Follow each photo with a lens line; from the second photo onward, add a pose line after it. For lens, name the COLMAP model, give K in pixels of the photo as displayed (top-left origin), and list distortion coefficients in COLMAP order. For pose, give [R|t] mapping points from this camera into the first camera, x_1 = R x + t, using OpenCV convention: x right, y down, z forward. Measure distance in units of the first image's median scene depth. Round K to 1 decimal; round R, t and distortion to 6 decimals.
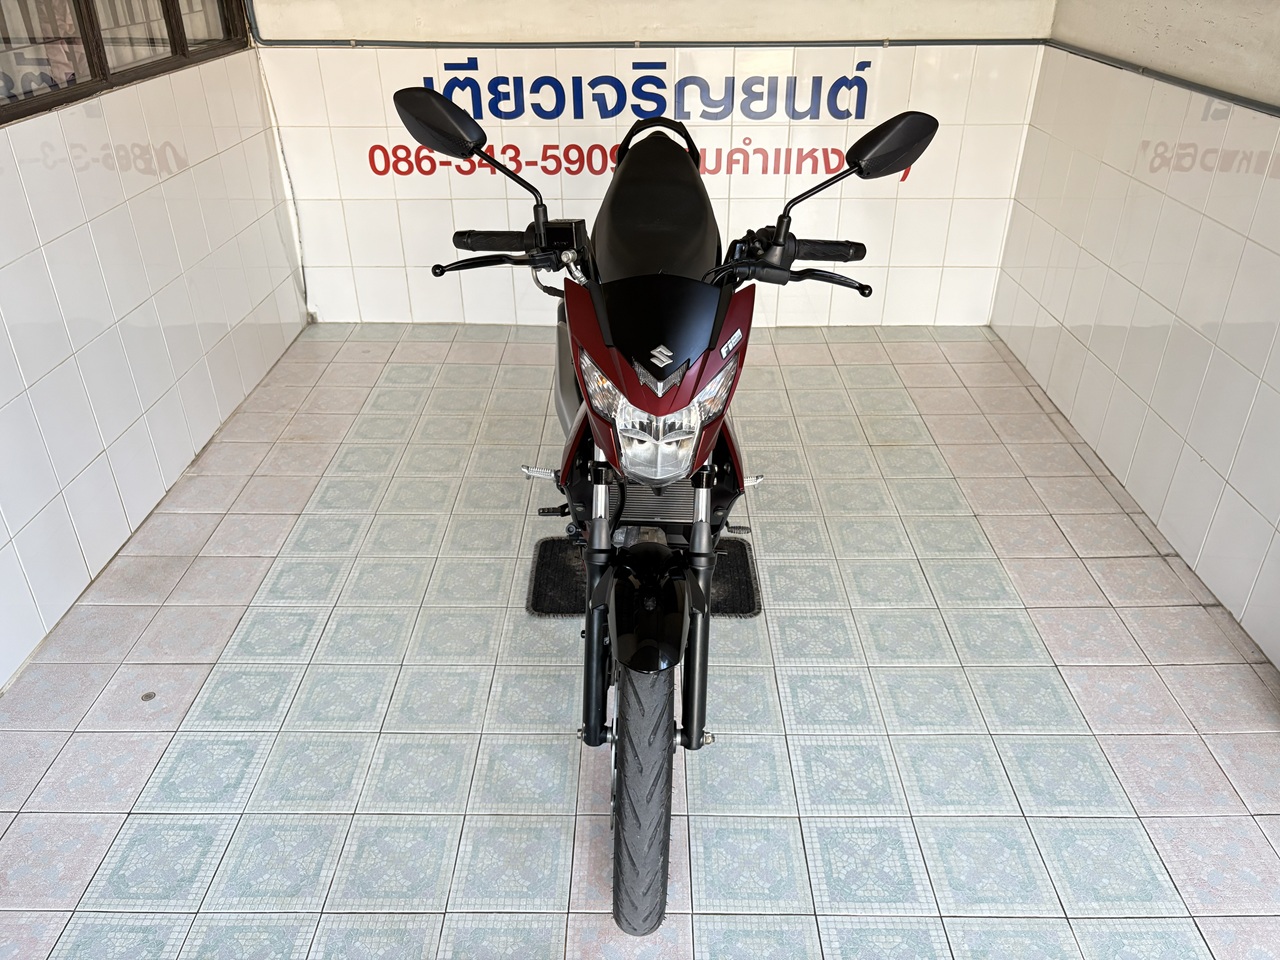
lens RADIAL K [[969.0, 0, 635.1], [0, 969.0, 481.8], [0, 0, 1]] dist [0.044495, -0.042360]
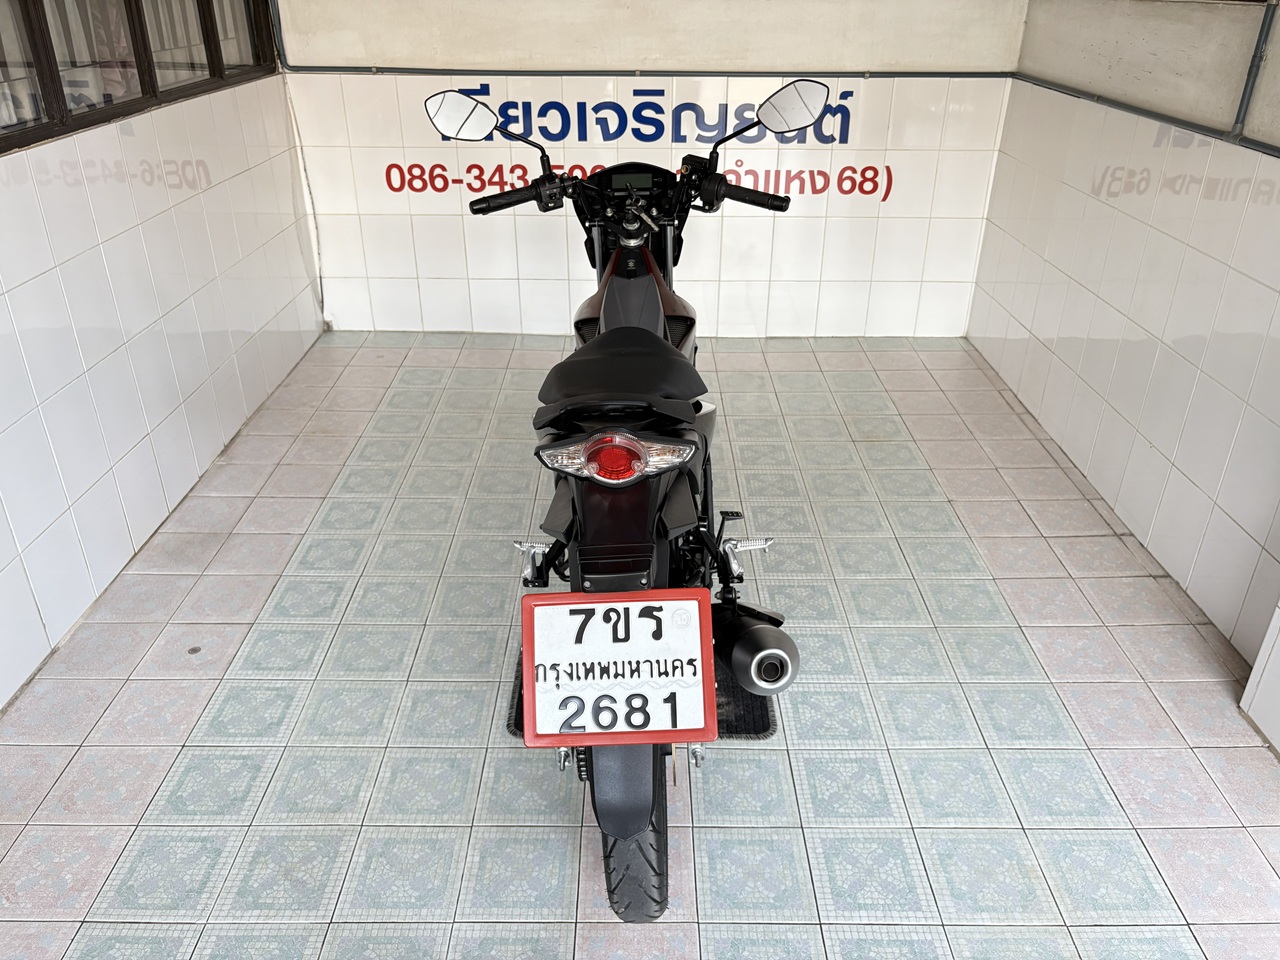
lens RADIAL K [[969.0, 0, 639.9], [0, 969.0, 478.8], [0, 0, 1]] dist [0.044495, -0.042360]
pose [[0.999883, 0.003957, 0.014757, -0.013381], [-0.003429, 0.999360, -0.035607, 0.054733], [-0.014889, 0.035552, 0.999257, -0.089156]]
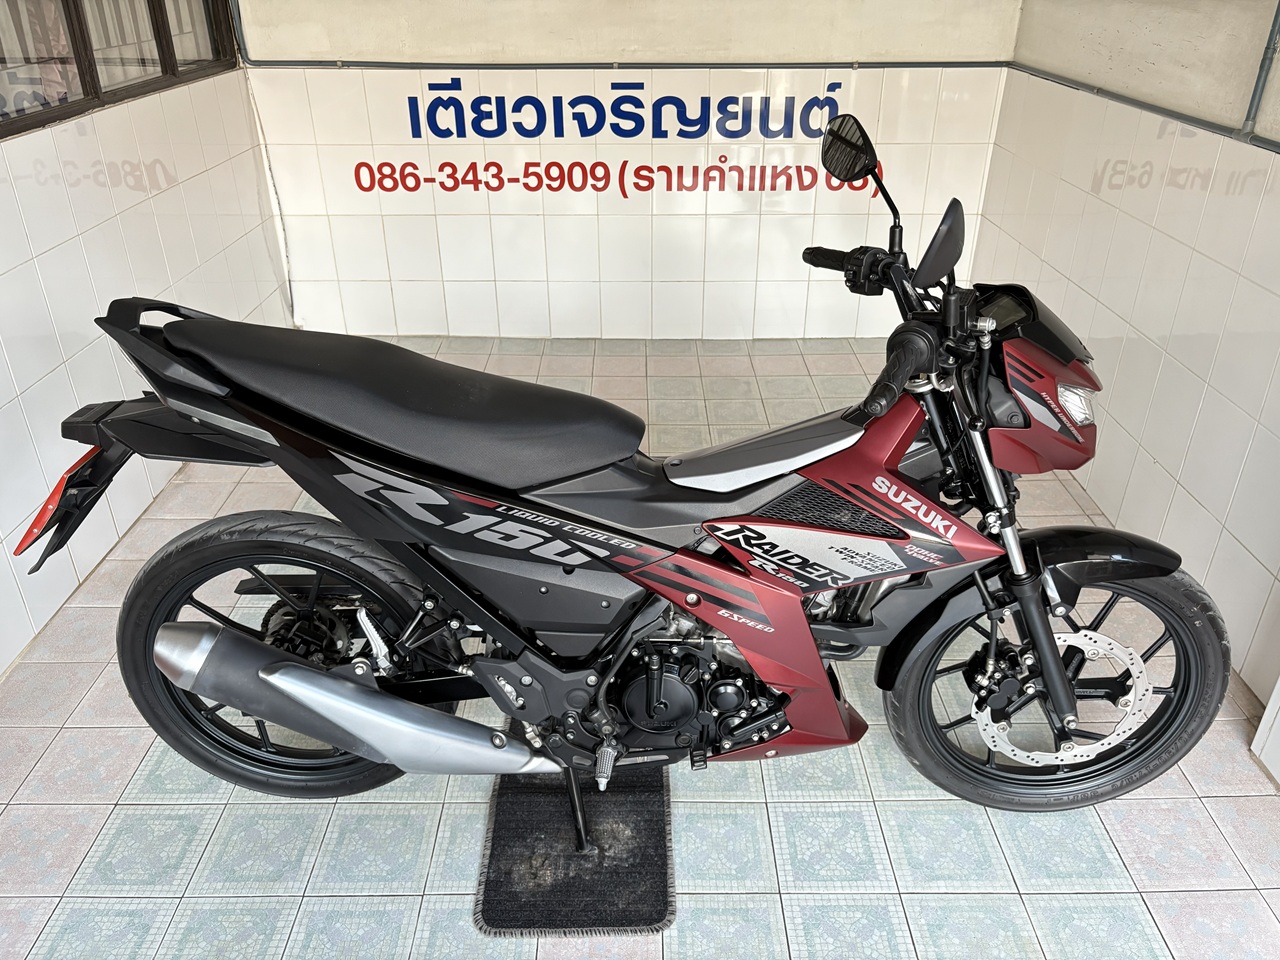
lens RADIAL K [[969.0, 0, 637.2], [0, 969.0, 477.9], [0, 0, 1]] dist [0.044495, -0.042360]
pose [[0.999904, -0.003517, 0.013403, 0.013297], [0.003812, 0.999749, -0.022081, 0.015231], [-0.013322, 0.022130, 0.999666, -0.031843]]
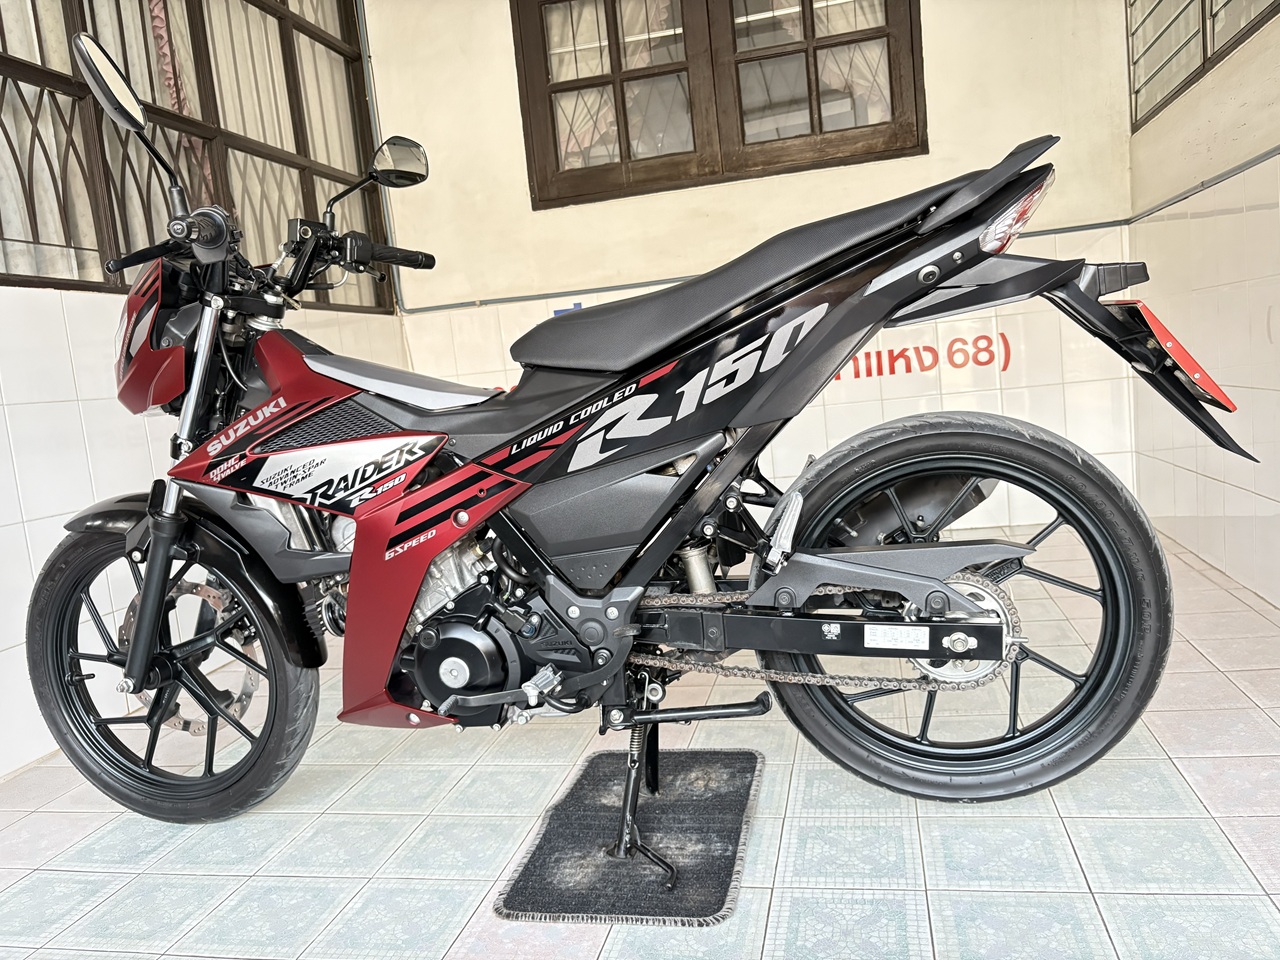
lens RADIAL K [[969.0, 0, 640.1], [0, 969.0, 481.0], [0, 0, 1]] dist [0.044495, -0.042360]
pose [[0.972980, -0.070130, -0.219980, 0.188603], [-0.020087, 0.923432, -0.383236, 0.252914], [0.230013, 0.377300, 0.897072, 0.130545]]
